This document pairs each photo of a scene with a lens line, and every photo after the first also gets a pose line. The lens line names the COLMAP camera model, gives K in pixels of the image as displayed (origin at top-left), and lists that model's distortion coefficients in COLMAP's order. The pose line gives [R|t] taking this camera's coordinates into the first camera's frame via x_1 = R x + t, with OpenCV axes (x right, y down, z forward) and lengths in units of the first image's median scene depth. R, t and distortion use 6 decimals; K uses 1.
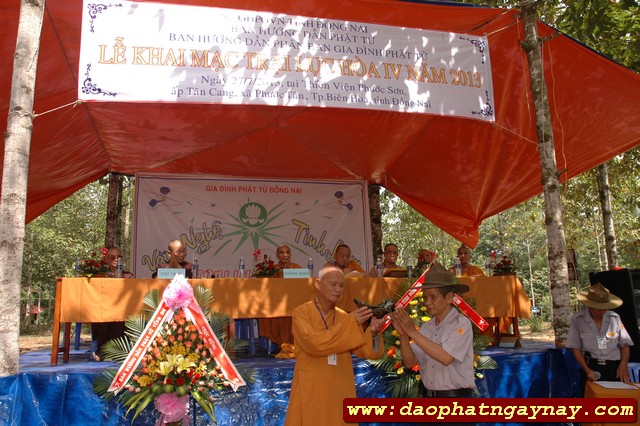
lens RADIAL K [[506.9, 0, 319.5], [0, 506.9, 213.7], [0, 0, 1]] dist [-0.016056, -0.005141]
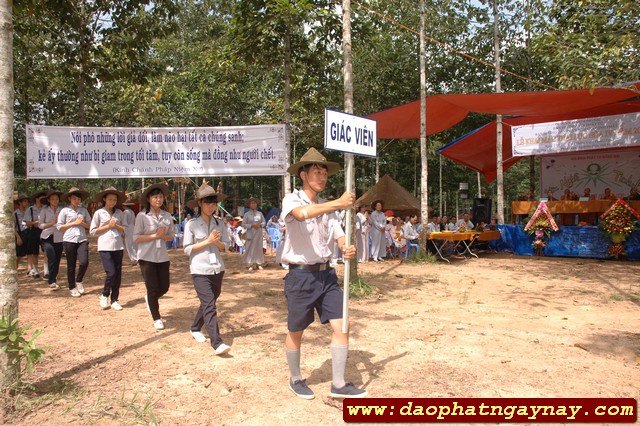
lens RADIAL K [[523.8, 0, 317.6], [0, 523.8, 211.6], [0, 0, 1]] dist [-0.053588, 0.011427]
pose [[0.662828, 0.012516, -0.748667, 1.433337], [0.118645, 0.985473, 0.121517, -0.440473], [0.739312, -0.169370, 0.651714, -2.619133]]
